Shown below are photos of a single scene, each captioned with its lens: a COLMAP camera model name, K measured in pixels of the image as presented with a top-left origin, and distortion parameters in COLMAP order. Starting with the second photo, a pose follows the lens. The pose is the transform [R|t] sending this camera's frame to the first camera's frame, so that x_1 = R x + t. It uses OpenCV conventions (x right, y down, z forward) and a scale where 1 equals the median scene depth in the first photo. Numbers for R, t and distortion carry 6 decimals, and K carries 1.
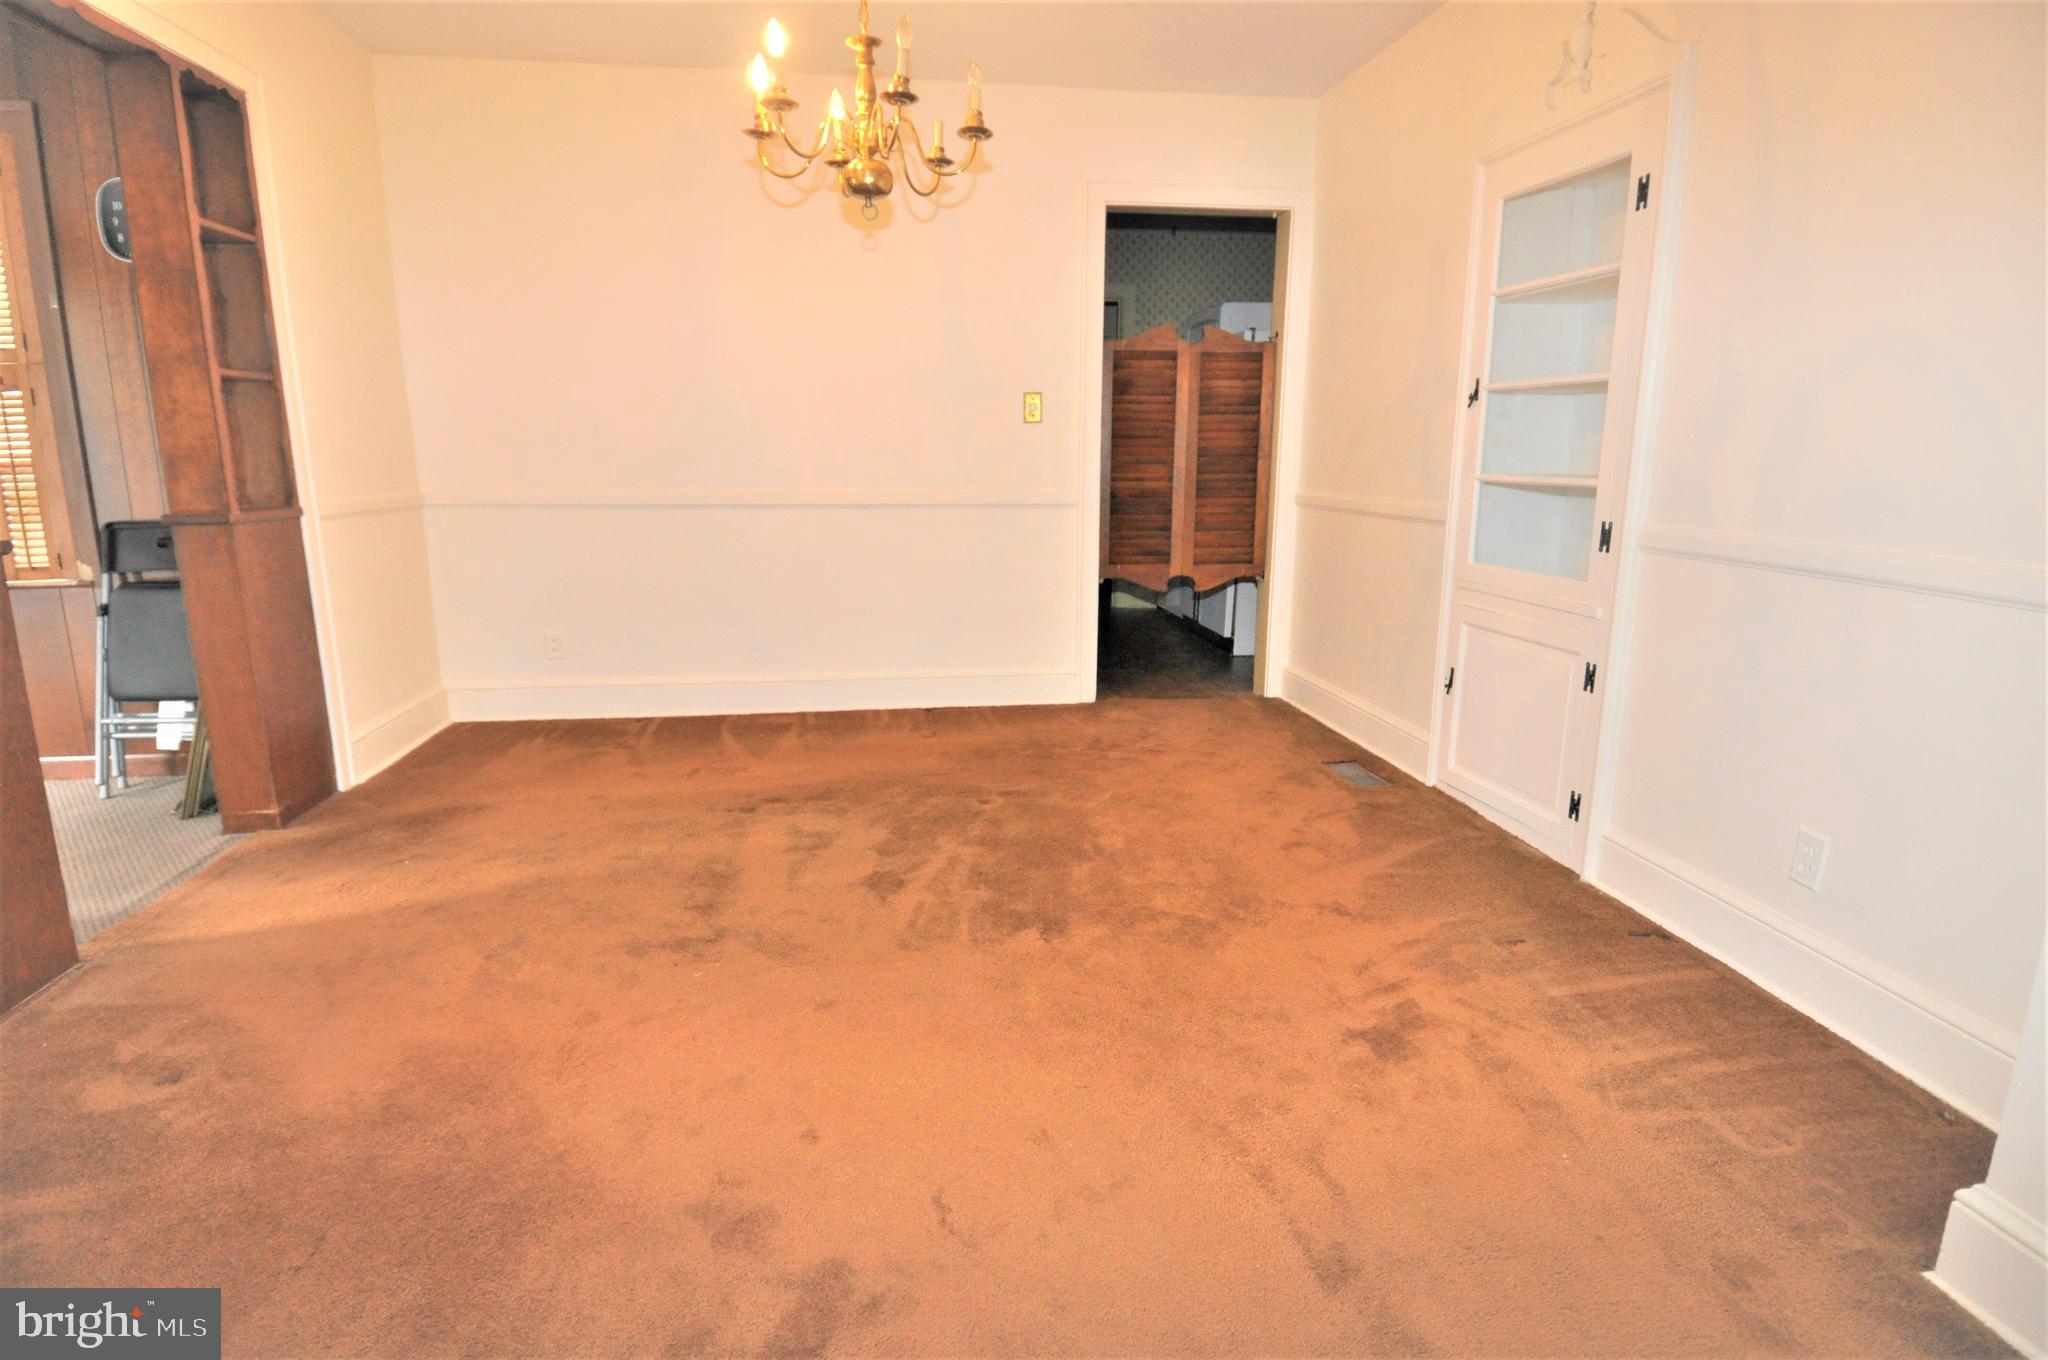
lens RADIAL K [[1087.7, 0, 1027.9], [0, 1087.7, 671.9], [0, 0, 1]] dist [0.001340, -0.001606]
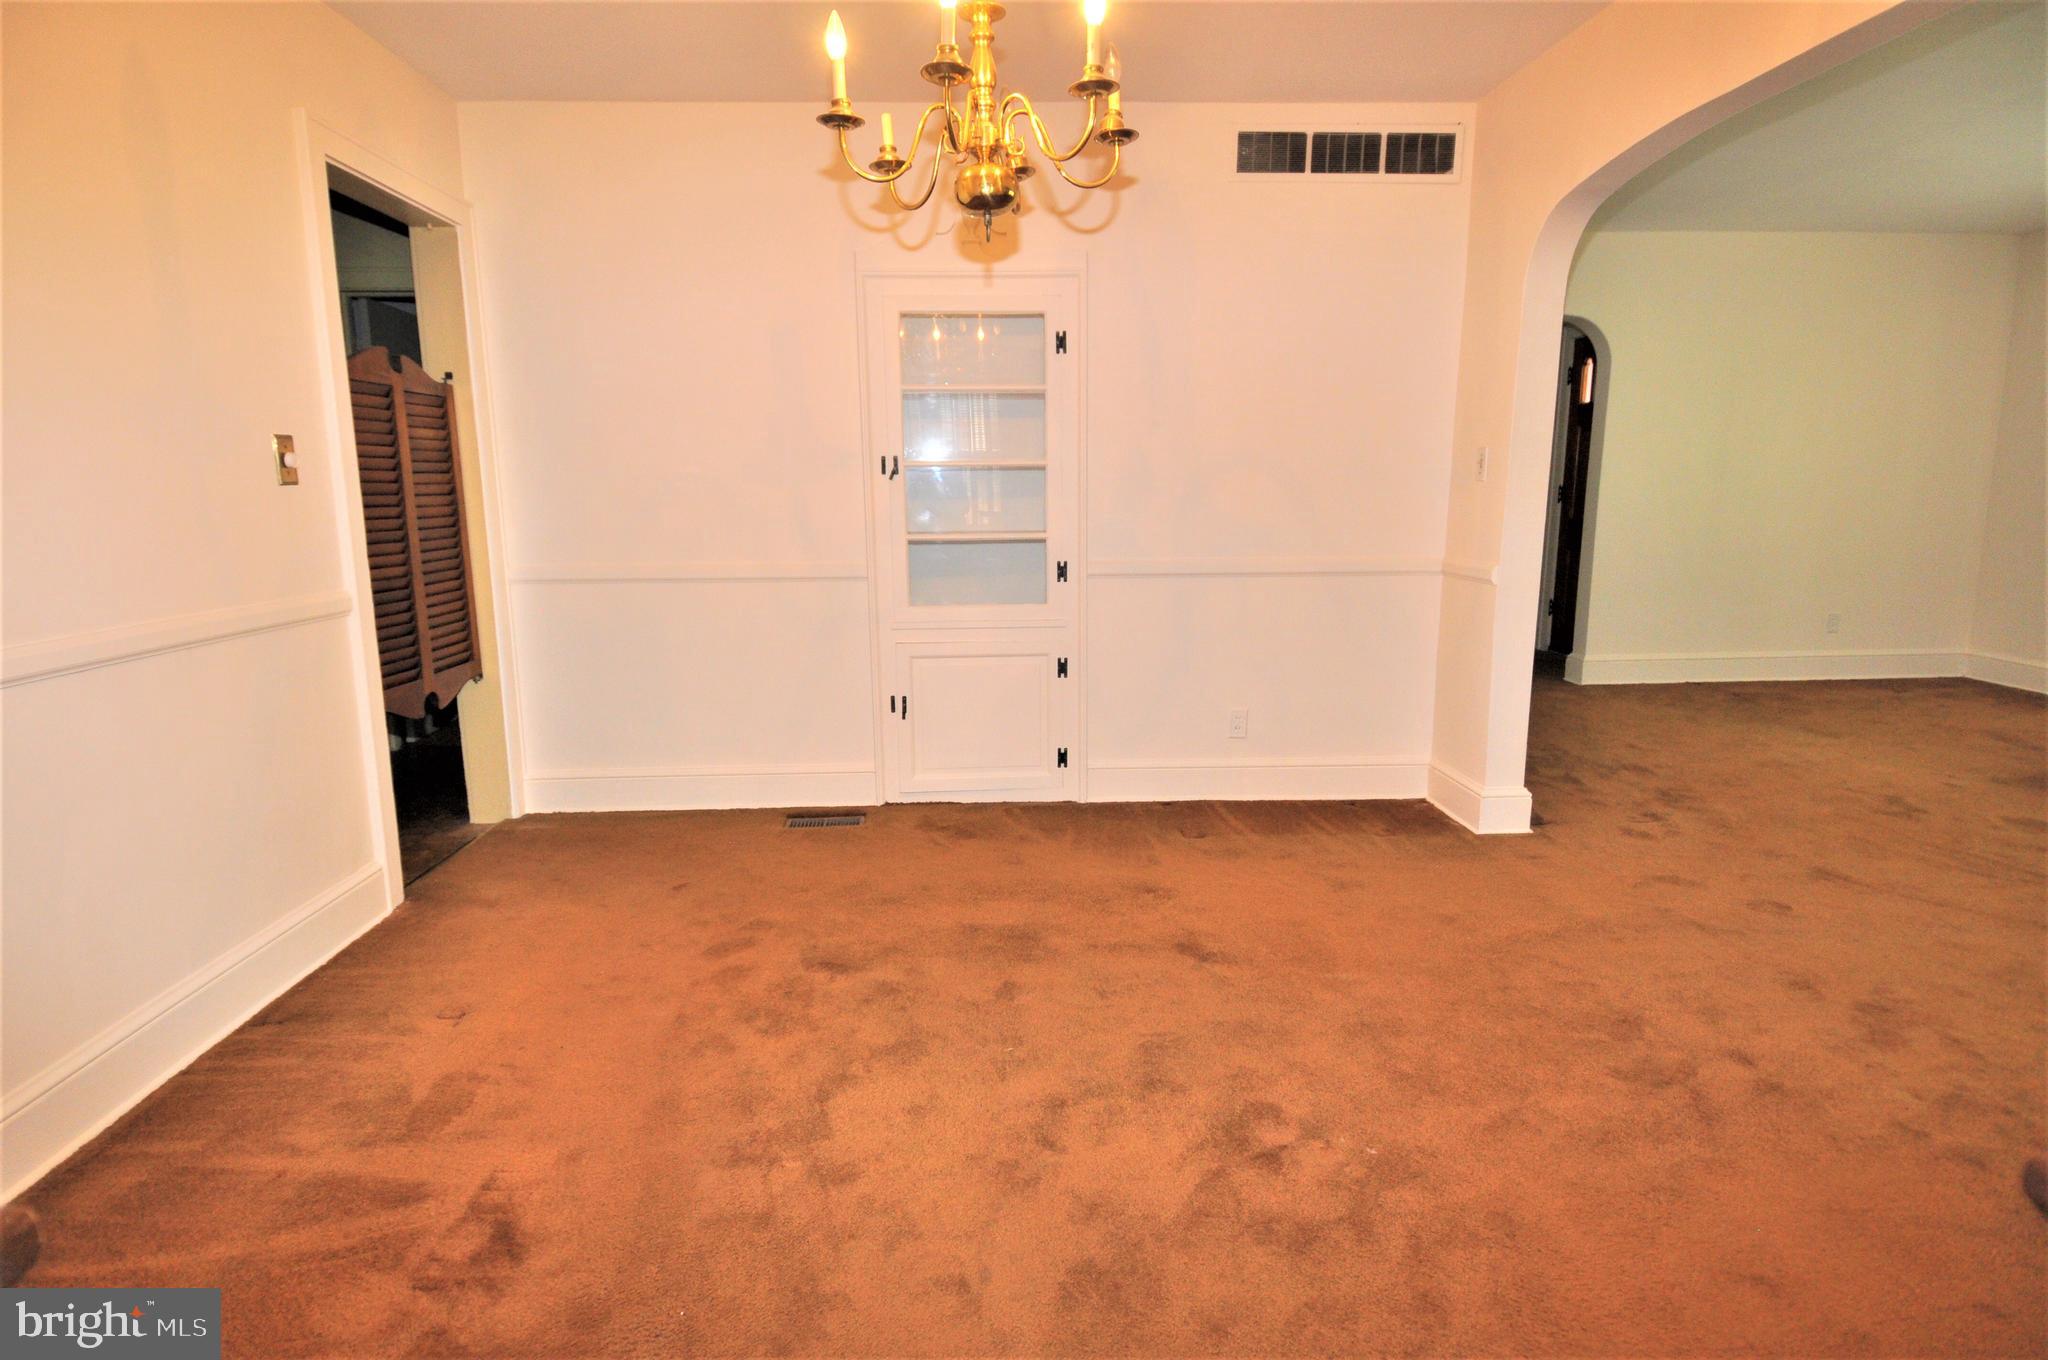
lens RADIAL K [[1087.7, 0, 1031.1], [0, 1087.7, 683.4], [0, 0, 1]] dist [0.001340, -0.001606]
pose [[0.070232, -0.179238, 0.981296, -0.892682], [0.207979, 0.964737, 0.161328, -0.212334], [-0.975609, 0.192759, 0.105033, 0.871192]]
